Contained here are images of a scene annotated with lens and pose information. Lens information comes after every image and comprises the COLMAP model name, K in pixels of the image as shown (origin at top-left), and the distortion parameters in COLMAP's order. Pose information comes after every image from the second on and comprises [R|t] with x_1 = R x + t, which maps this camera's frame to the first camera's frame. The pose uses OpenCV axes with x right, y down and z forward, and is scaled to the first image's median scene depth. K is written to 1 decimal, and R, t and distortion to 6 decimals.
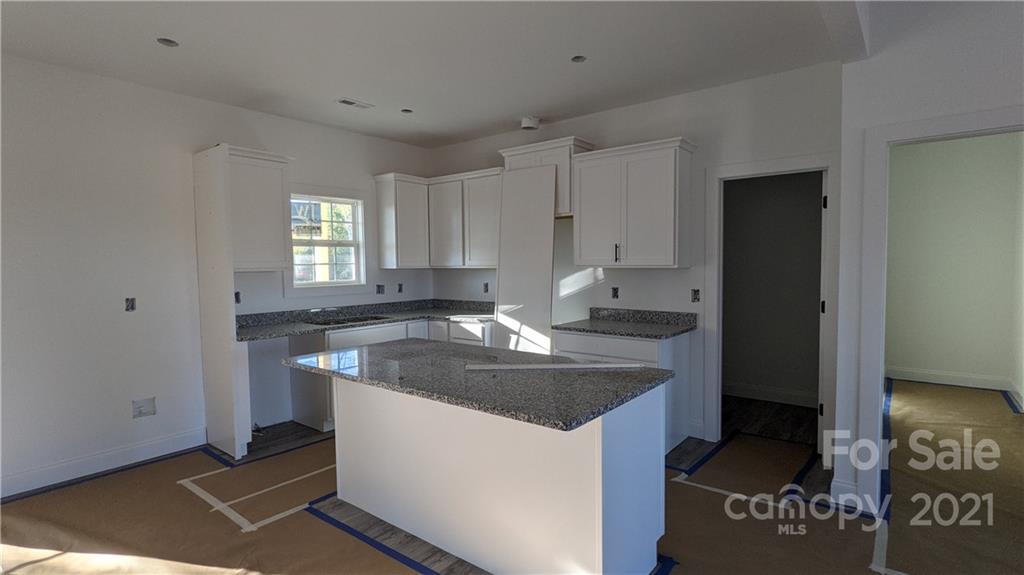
lens RADIAL K [[501.4, 0, 510.4], [0, 501.4, 285.6], [0, 0, 1]] dist [0.000809, 0.000234]
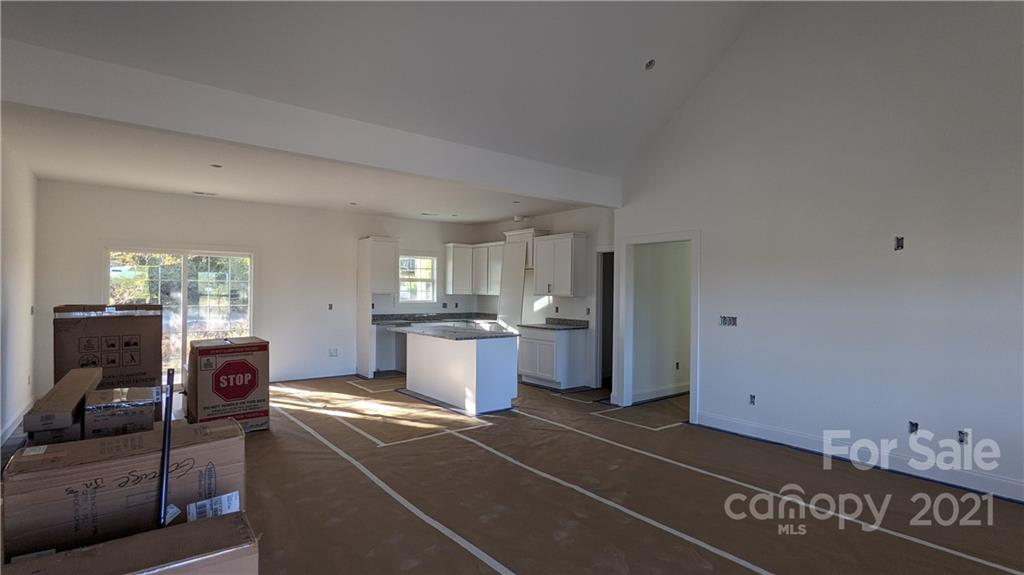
lens RADIAL K [[501.4, 0, 512.2], [0, 501.4, 289.1], [0, 0, 1]] dist [0.000809, 0.000234]
pose [[0.972909, 0.020062, -0.230316, 0.449573], [-0.032298, 0.998253, -0.049481, 0.033626], [0.228921, 0.055580, 0.971857, -0.810460]]
